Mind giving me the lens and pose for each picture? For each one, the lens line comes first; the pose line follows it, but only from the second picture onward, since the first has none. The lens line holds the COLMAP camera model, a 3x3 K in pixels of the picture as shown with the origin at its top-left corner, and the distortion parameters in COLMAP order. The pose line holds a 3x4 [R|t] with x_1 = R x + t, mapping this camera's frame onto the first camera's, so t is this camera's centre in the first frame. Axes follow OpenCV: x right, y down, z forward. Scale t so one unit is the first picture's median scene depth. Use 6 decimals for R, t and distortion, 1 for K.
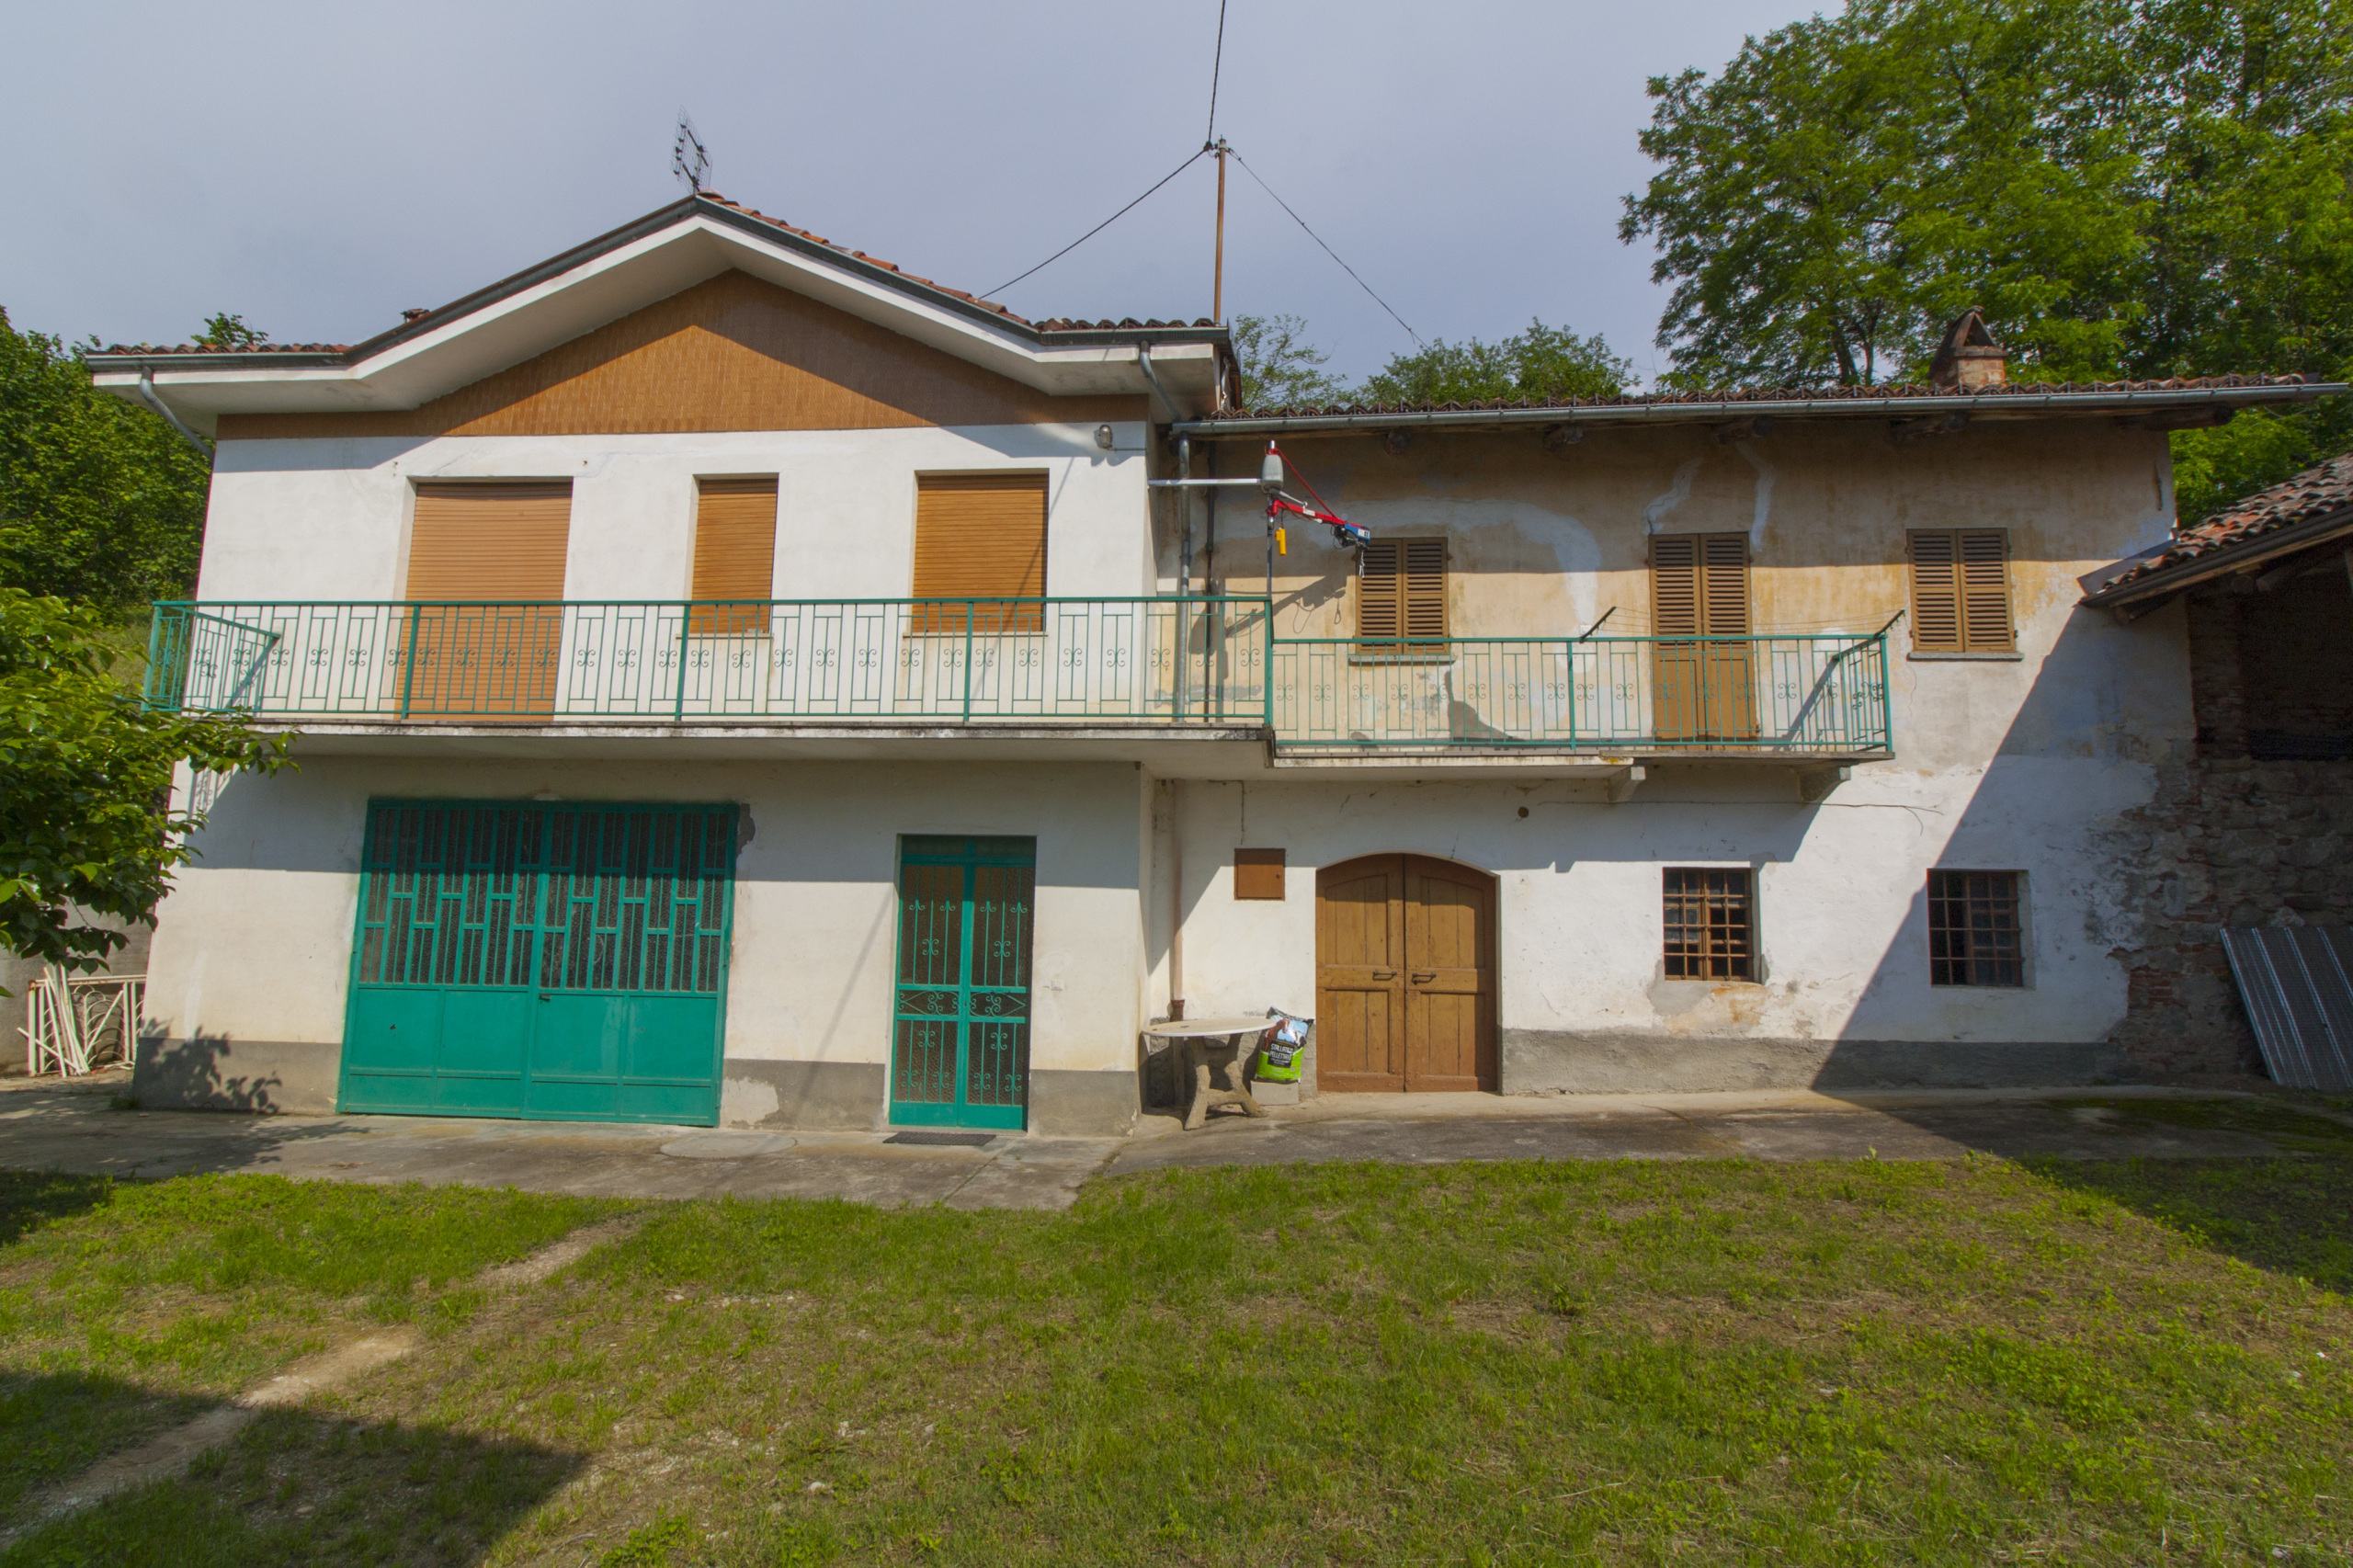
lens RADIAL K [[1142.1, 0, 1178.6], [0, 1142.1, 772.5], [0, 0, 1]] dist [-0.003262, -0.000411]
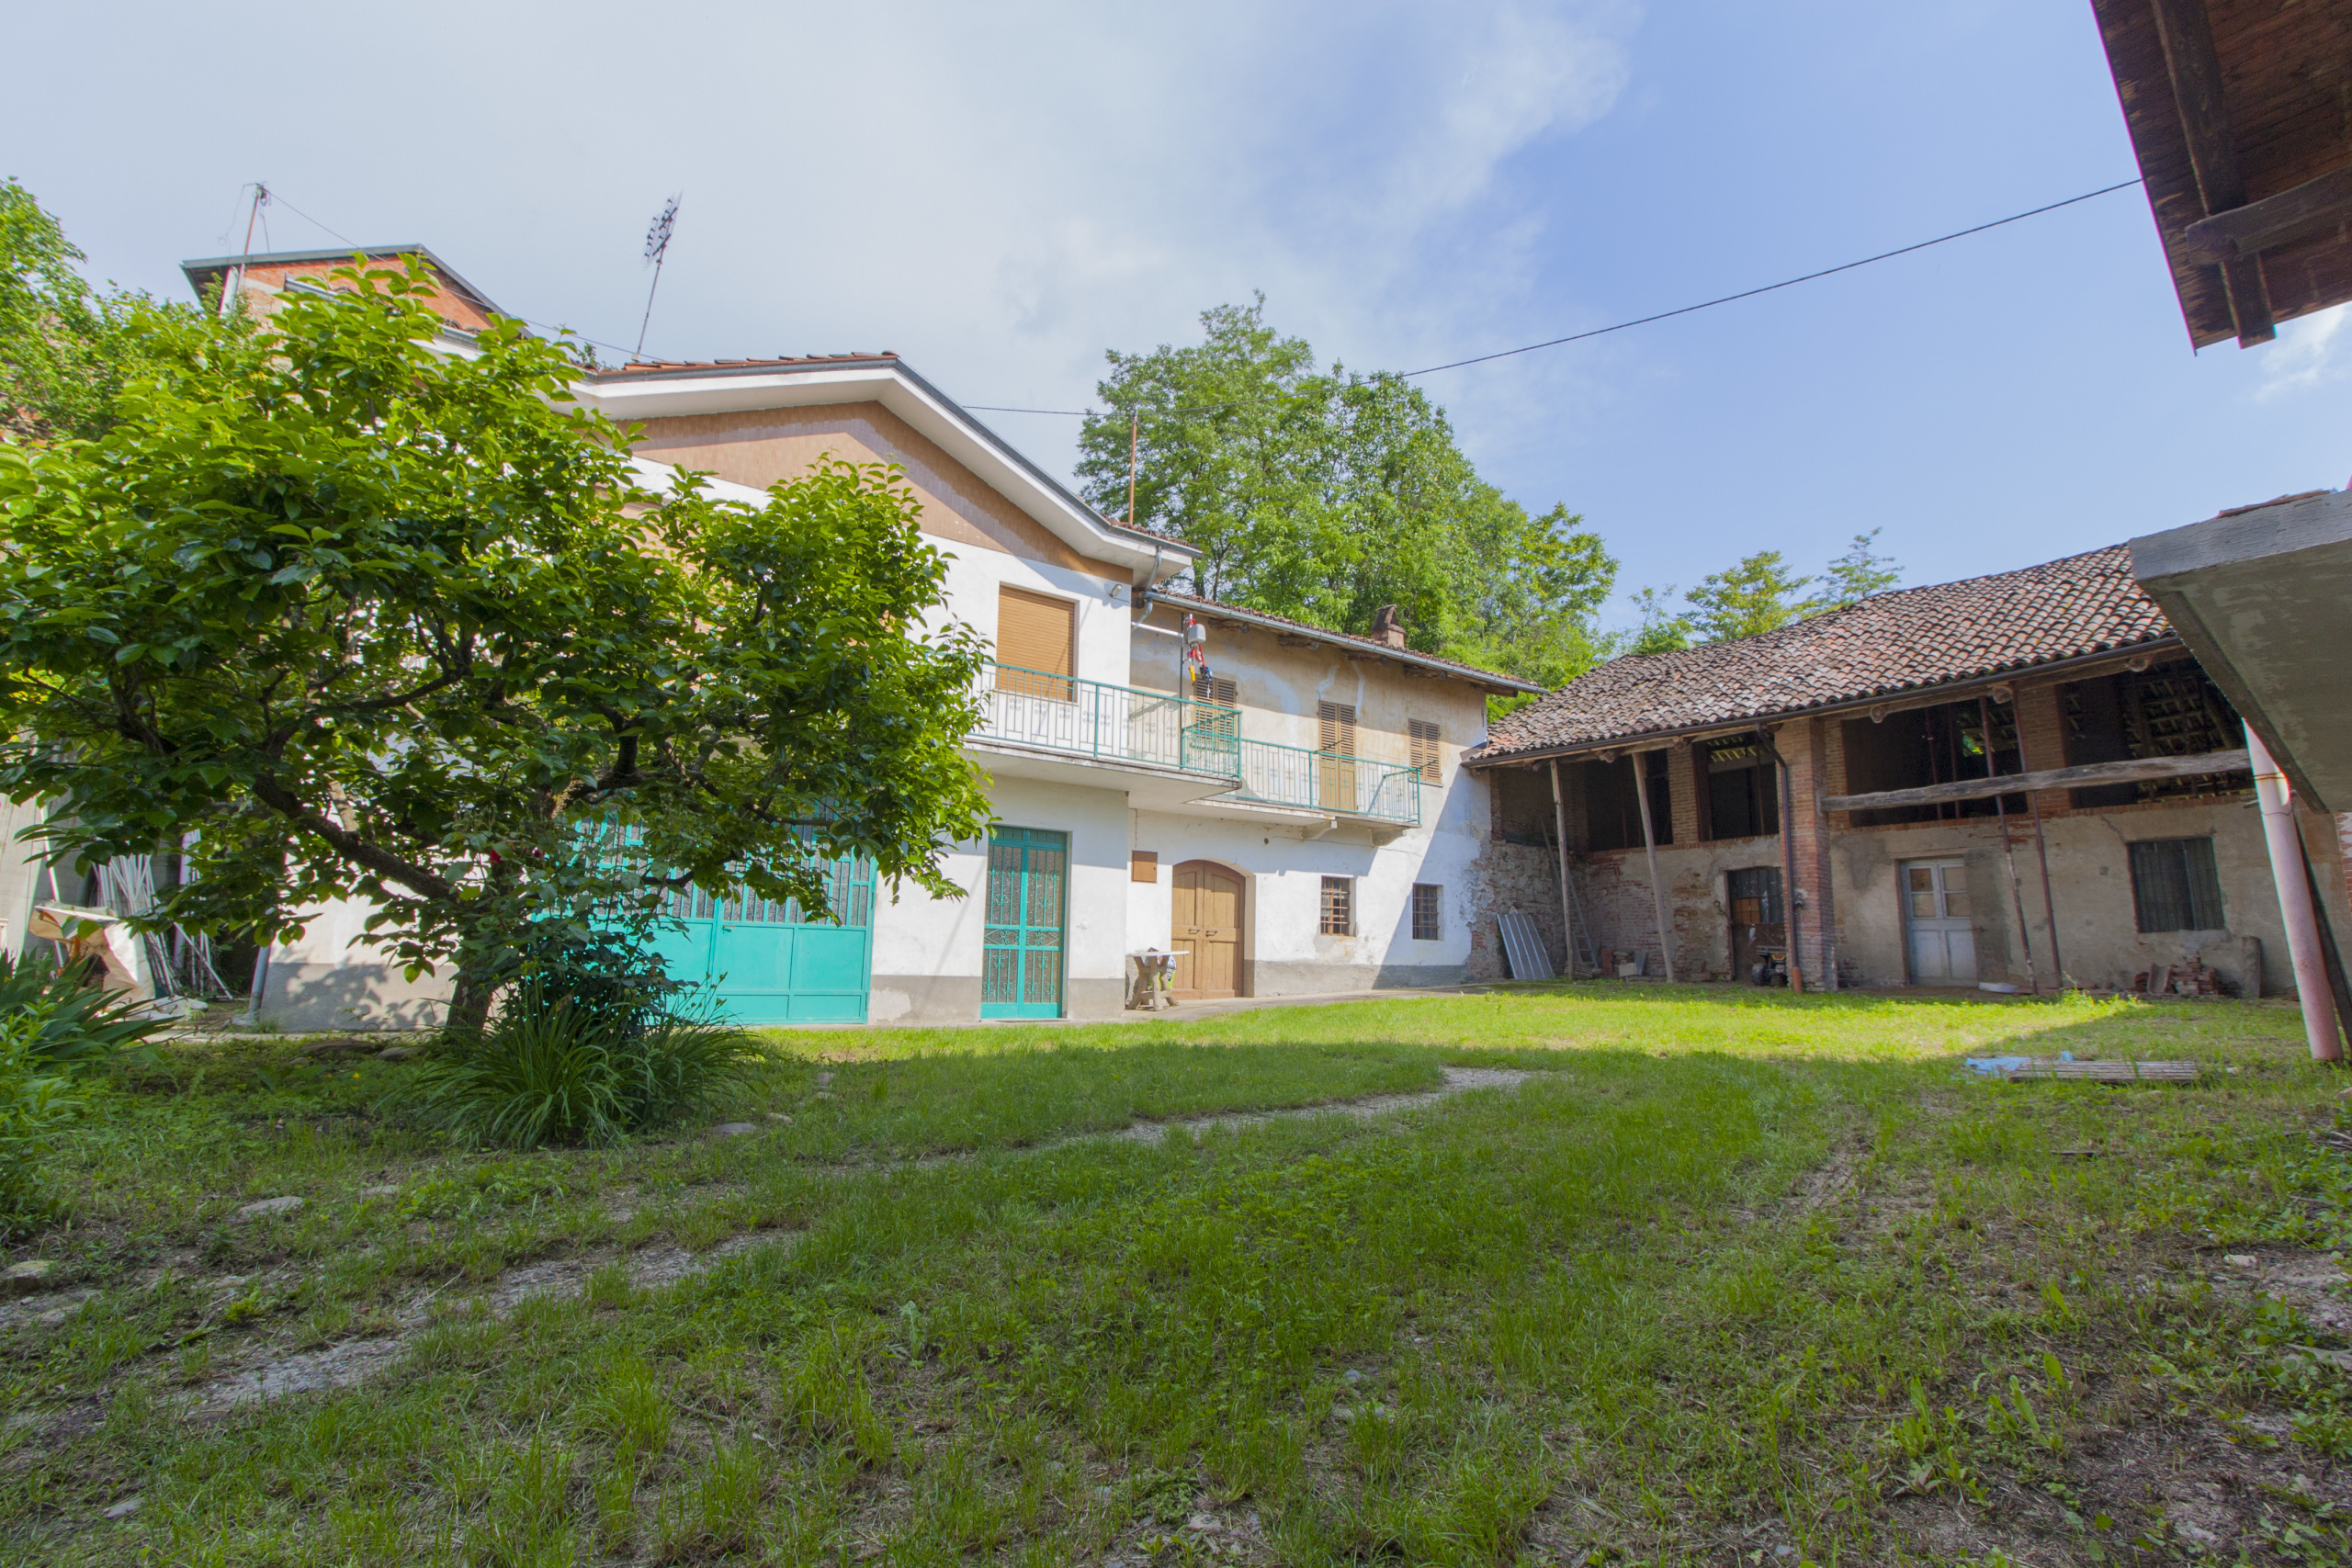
lens RADIAL K [[1084.5, 0, 1168.0], [0, 1084.5, 784.9], [0, 0, 1]] dist [-0.006999, 0.002157]
pose [[0.760015, 0.108830, 0.640729, -0.955307], [-0.077299, 0.994019, -0.077148, 0.093137], [-0.645293, 0.009106, 0.763881, -0.221608]]
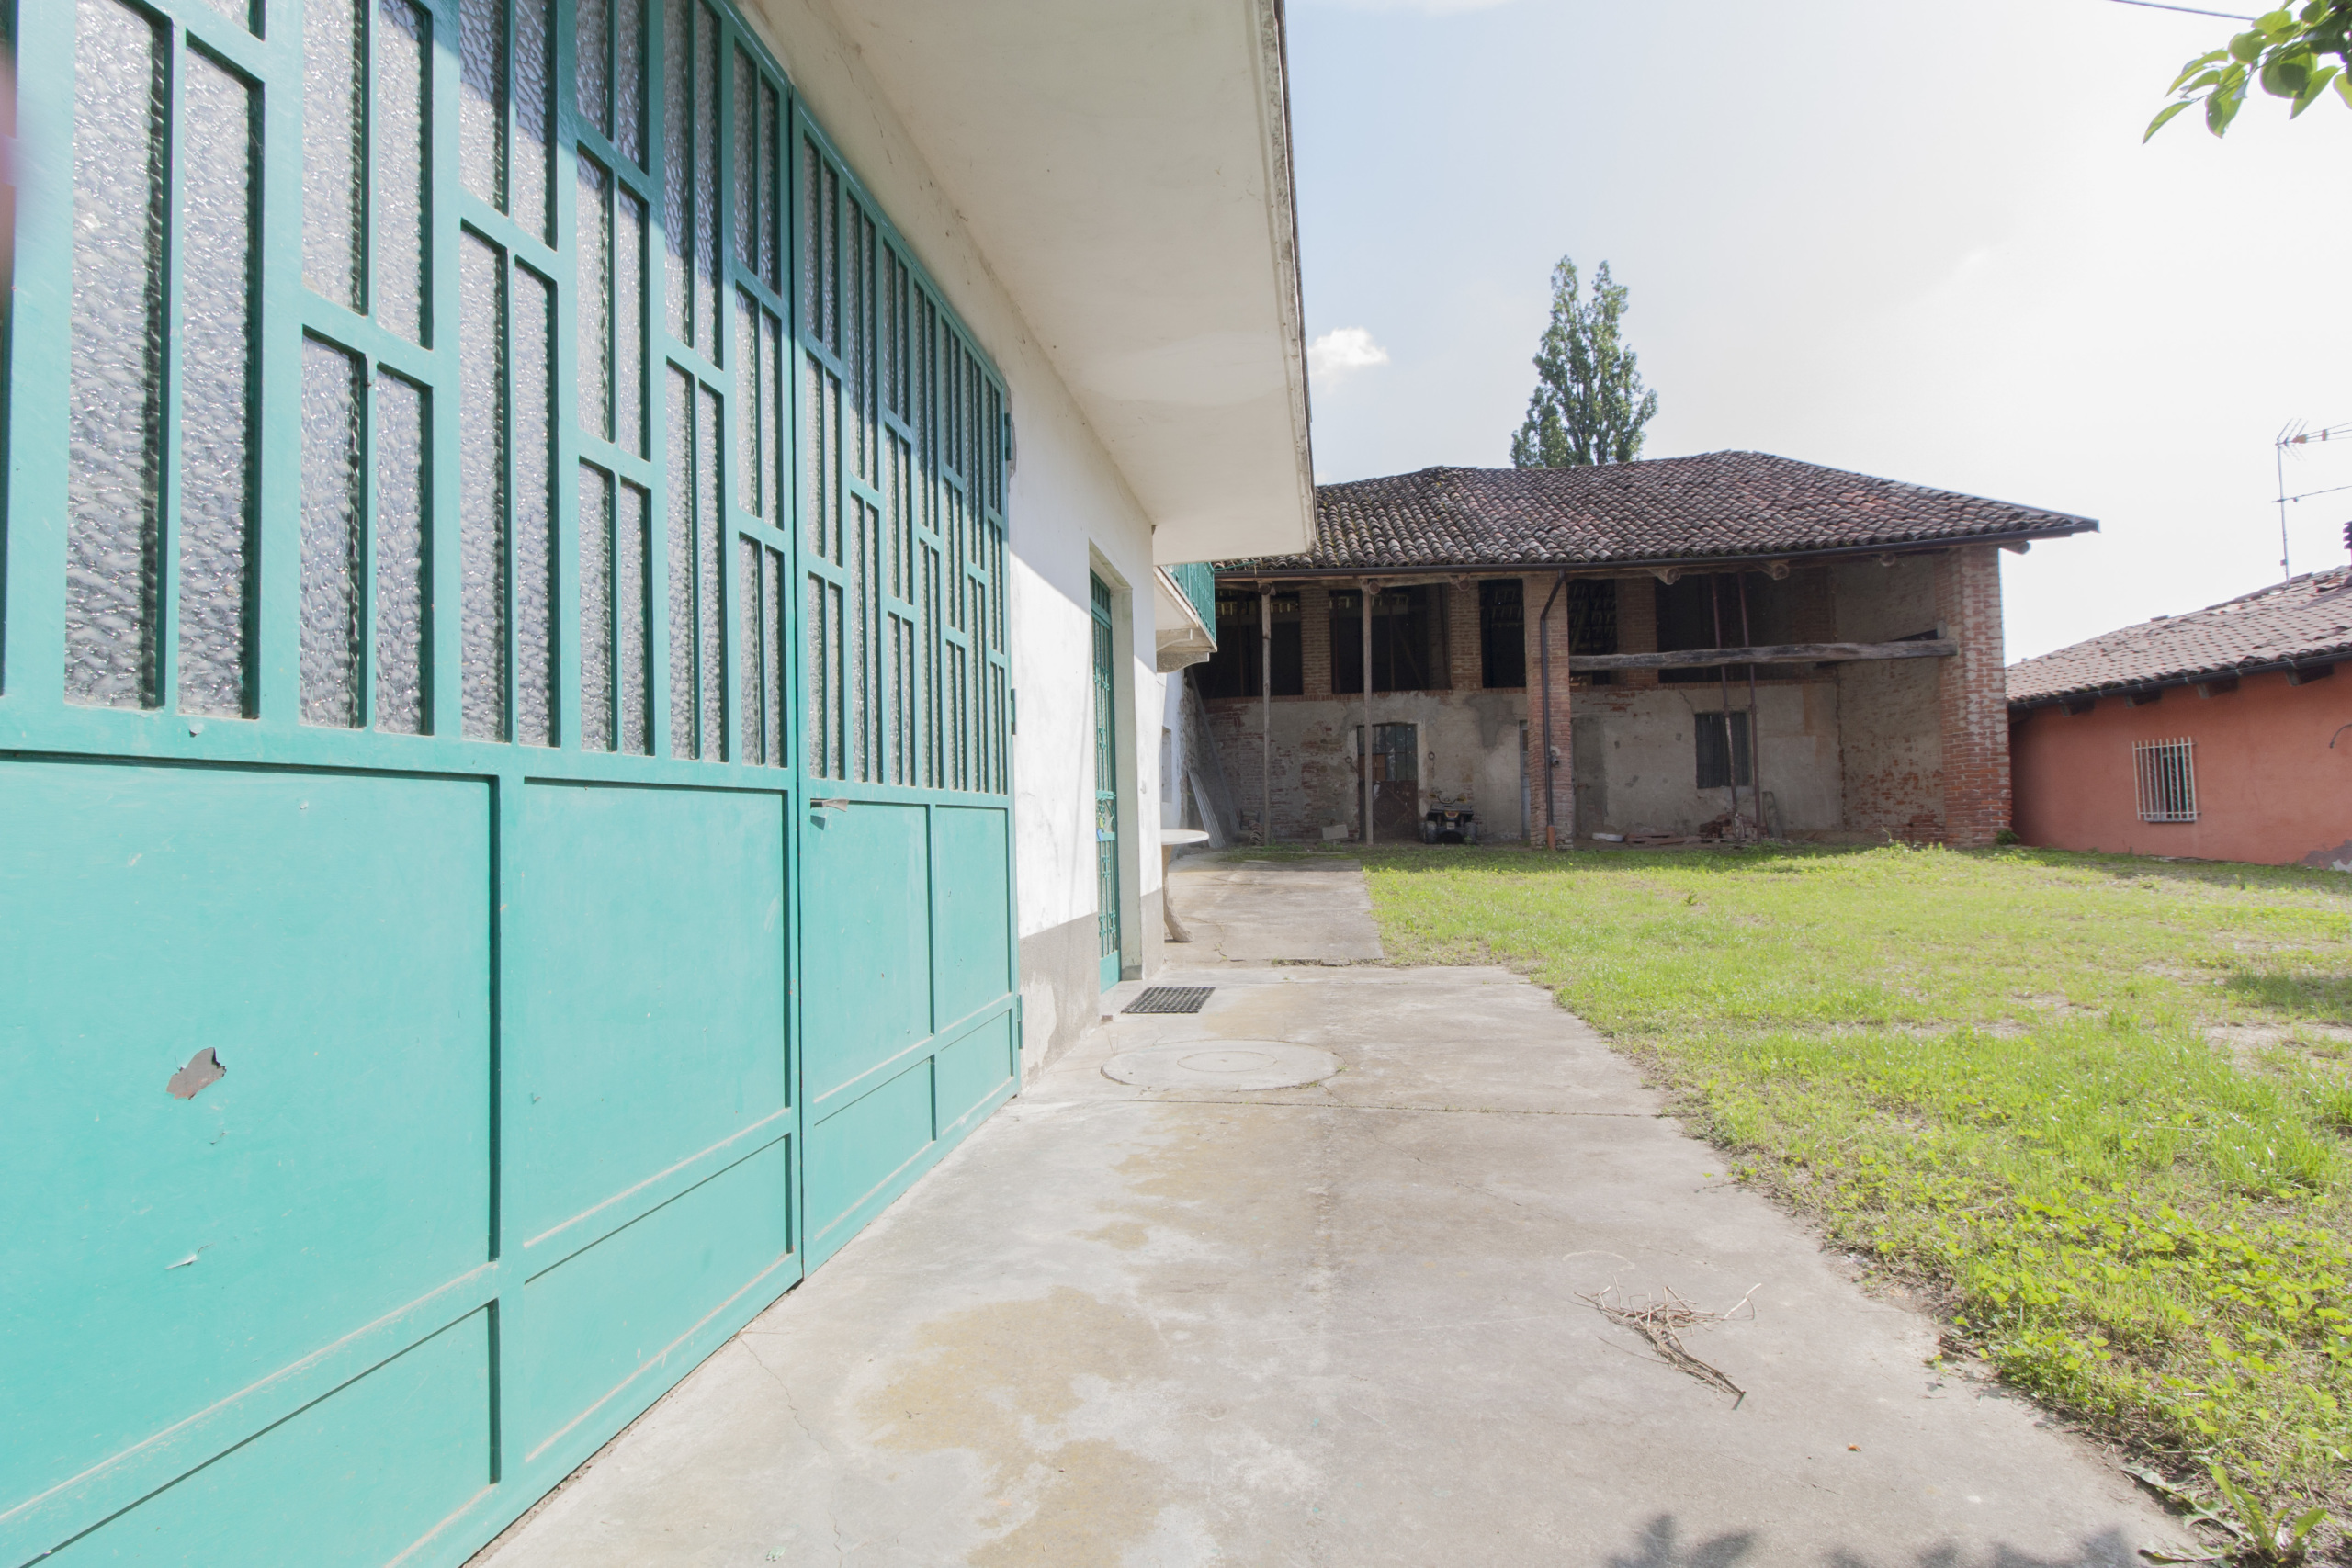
lens RADIAL K [[1084.5, 0, 1181.3], [0, 1084.5, 774.1], [0, 0, 1]] dist [-0.006999, 0.002157]
pose [[0.045638, 0.029779, 0.998514, -0.789767], [-0.090977, 0.995526, -0.025531, 0.181538], [-0.994807, -0.089677, 0.048143, 0.881132]]
